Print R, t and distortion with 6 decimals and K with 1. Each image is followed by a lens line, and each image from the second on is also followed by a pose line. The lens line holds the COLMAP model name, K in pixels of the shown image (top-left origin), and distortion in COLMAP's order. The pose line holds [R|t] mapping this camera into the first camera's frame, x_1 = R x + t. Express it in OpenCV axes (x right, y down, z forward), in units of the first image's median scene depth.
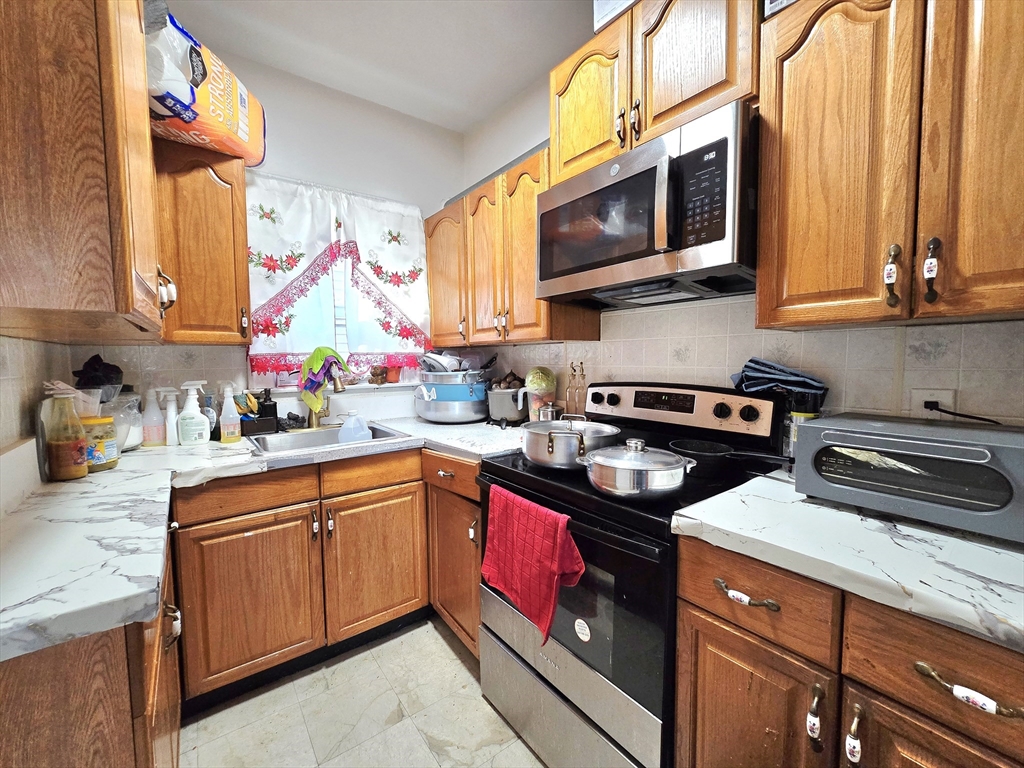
lens RADIAL K [[419.3, 0, 508.2], [0, 419.3, 384.8], [0, 0, 1]] dist [-0.007131, 0.001438]
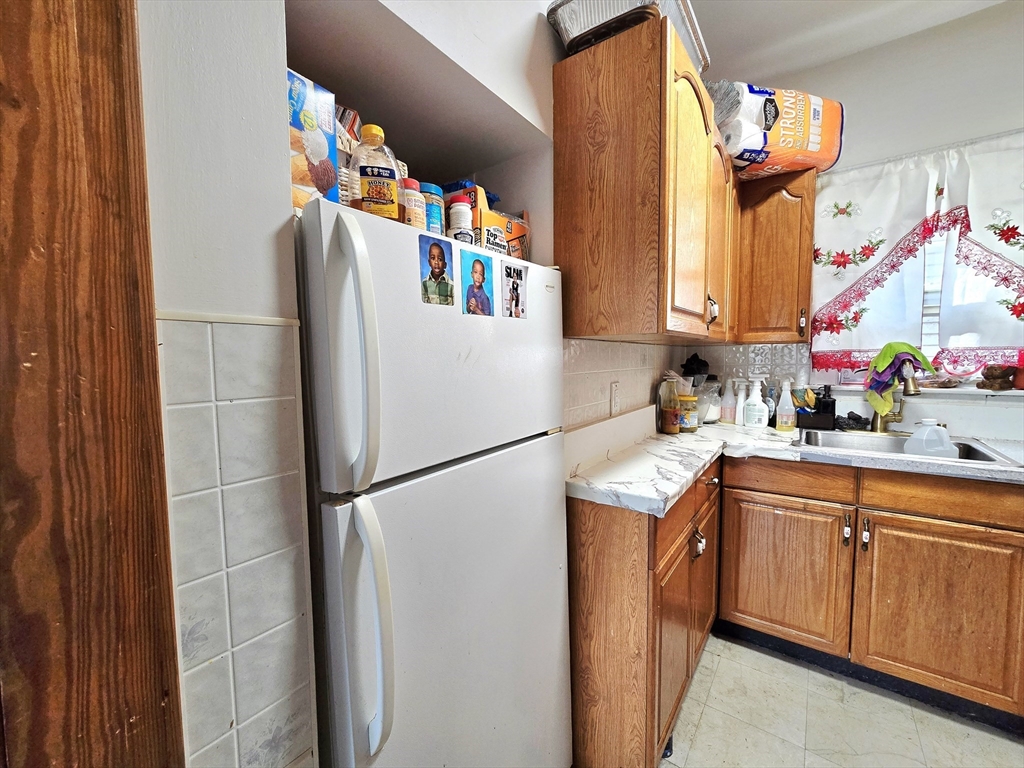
lens RADIAL K [[419.3, 0, 514.4], [0, 419.3, 379.4], [0, 0, 1]] dist [-0.007131, 0.001438]
pose [[0.297623, 0.057200, -0.952968, 0.195679], [-0.054060, 0.997612, 0.042996, -0.009197], [0.953152, 0.038721, 0.300004, -0.028436]]
